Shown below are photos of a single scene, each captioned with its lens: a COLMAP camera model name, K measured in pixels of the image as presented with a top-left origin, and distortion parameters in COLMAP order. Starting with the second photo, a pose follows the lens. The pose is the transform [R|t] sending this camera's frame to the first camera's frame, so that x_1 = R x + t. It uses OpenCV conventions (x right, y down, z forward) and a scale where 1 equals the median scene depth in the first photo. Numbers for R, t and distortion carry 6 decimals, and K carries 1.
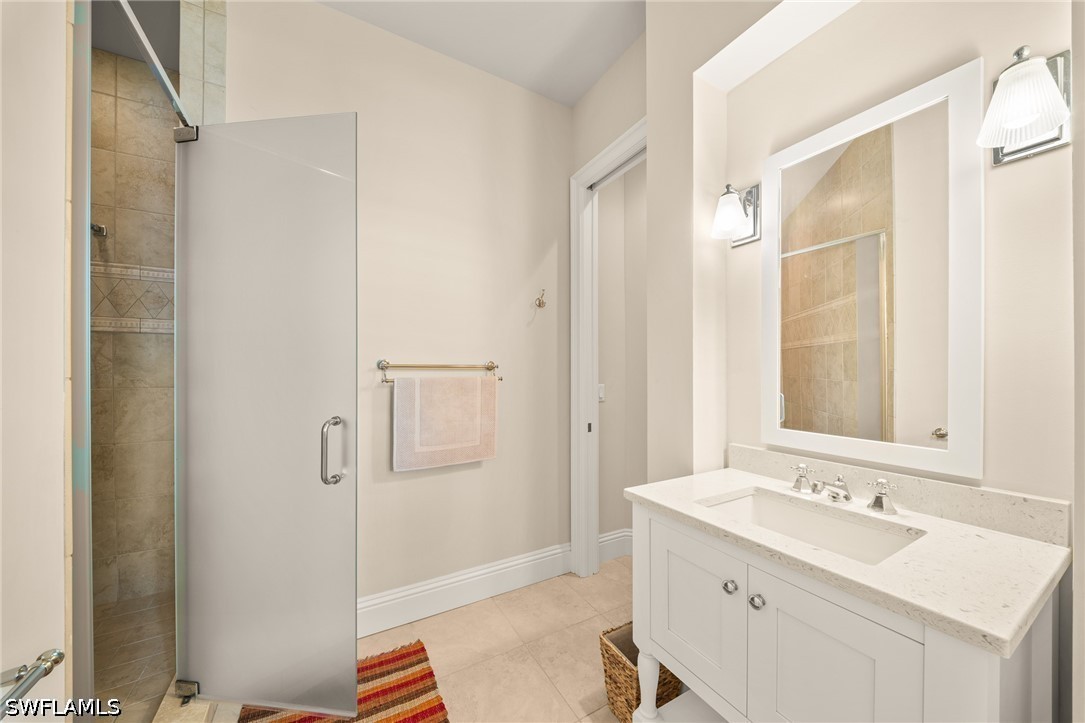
lens RADIAL K [[386.3, 0, 546.3], [0, 386.3, 368.6], [0, 0, 1]] dist [-0.000534, -0.000207]
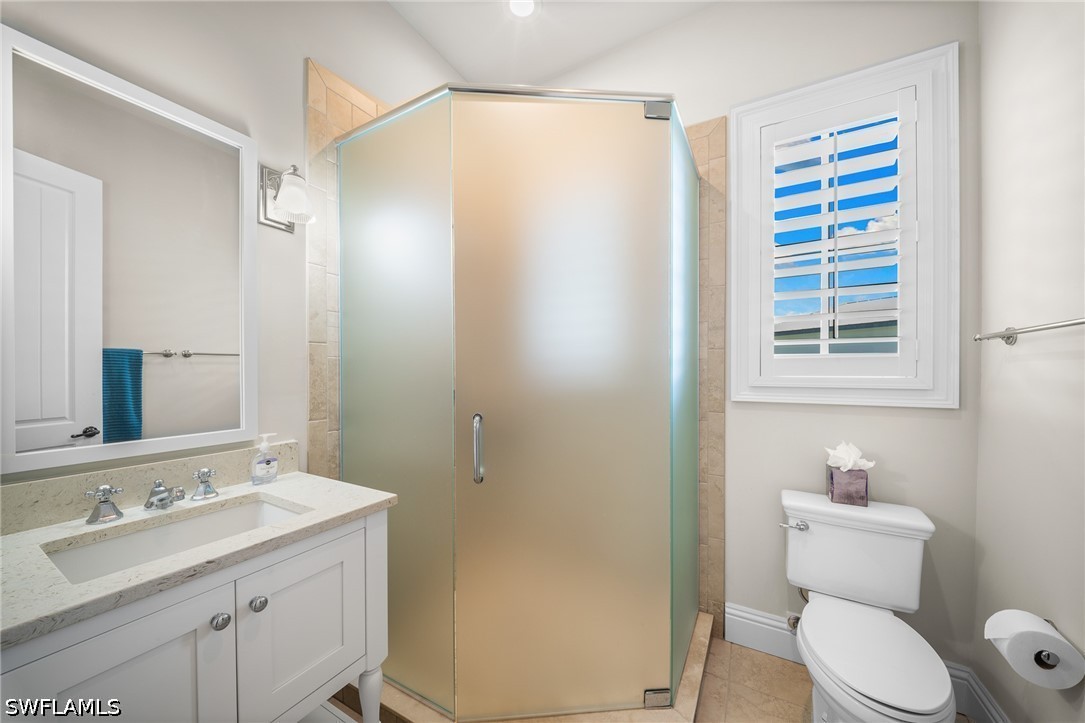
lens RADIAL K [[386.3, 0, 546.3], [0, 386.3, 368.6], [0, 0, 1]] dist [-0.000534, -0.000207]
pose [[-0.495907, -0.001361, 0.868374, -0.572069], [-0.001494, 0.999999, 0.000715, 0.005040], [-0.868374, -0.000943, -0.495909, 0.739484]]
